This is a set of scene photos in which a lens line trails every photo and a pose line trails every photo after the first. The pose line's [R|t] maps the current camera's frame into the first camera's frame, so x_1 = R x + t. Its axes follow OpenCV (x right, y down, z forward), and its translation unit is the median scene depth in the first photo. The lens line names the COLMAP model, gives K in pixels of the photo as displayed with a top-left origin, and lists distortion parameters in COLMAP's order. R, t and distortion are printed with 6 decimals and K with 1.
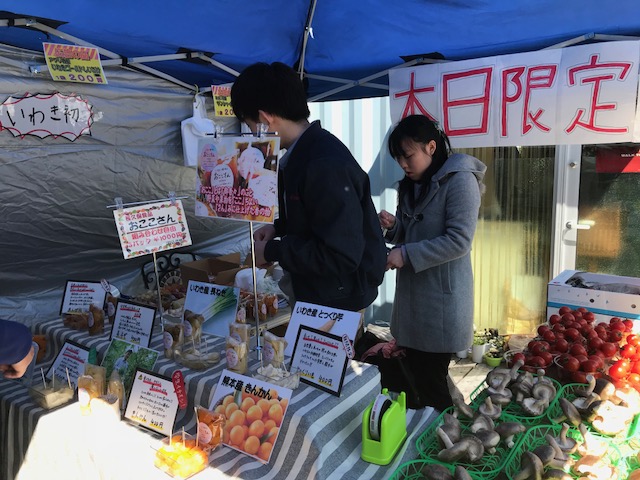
lens RADIAL K [[522.2, 0, 321.0], [0, 522.2, 239.4], [0, 0, 1]] dist [0.040243, -0.009628]
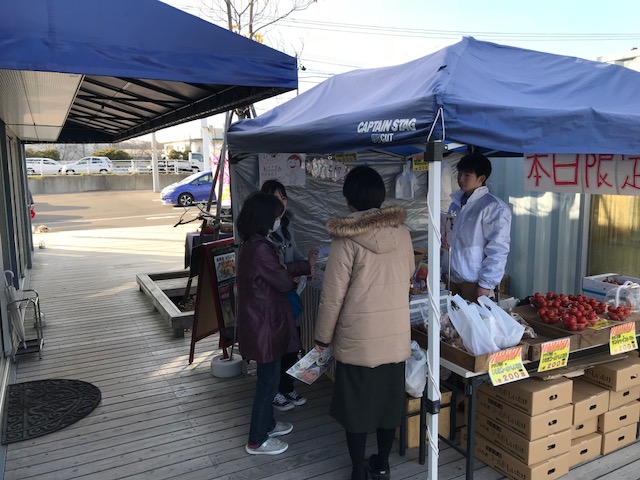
lens RADIAL K [[522.2, 0, 321.9], [0, 522.2, 237.4], [0, 0, 1]] dist [0.040243, -0.009628]
pose [[0.902654, 0.071497, -0.424386, 0.321880], [-0.078154, 0.996940, 0.001725, 0.015147], [0.423211, 0.031610, 0.905480, -0.819982]]
